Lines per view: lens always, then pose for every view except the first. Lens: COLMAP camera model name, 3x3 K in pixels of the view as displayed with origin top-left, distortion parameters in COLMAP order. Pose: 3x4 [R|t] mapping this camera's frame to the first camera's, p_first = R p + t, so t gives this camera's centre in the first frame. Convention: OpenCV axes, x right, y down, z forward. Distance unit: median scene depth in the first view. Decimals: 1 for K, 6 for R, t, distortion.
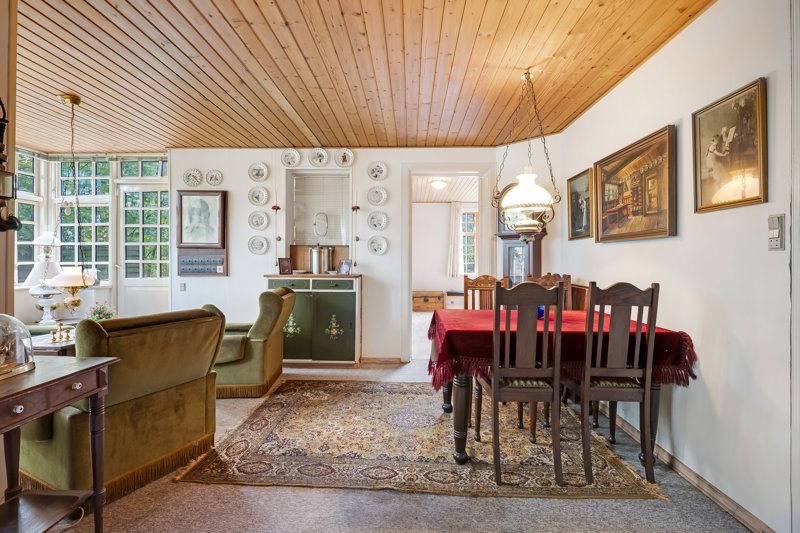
lens RADIAL K [[395.9, 0, 398.0], [0, 395.9, 264.0], [0, 0, 1]] dist [0.000003, 0.000027]
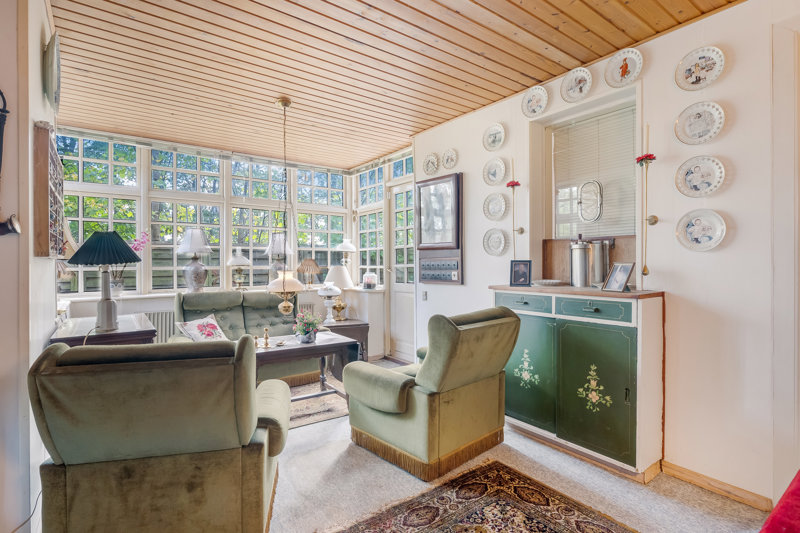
lens RADIAL K [[395.9, 0, 401.7], [0, 395.9, 263.4], [0, 0, 1]] dist [0.000003, 0.000027]
pose [[0.611972, -0.004373, -0.790867, 0.098821], [-0.001333, 0.999978, -0.006560, -0.005396], [0.790878, 0.005069, 0.611953, 0.447871]]
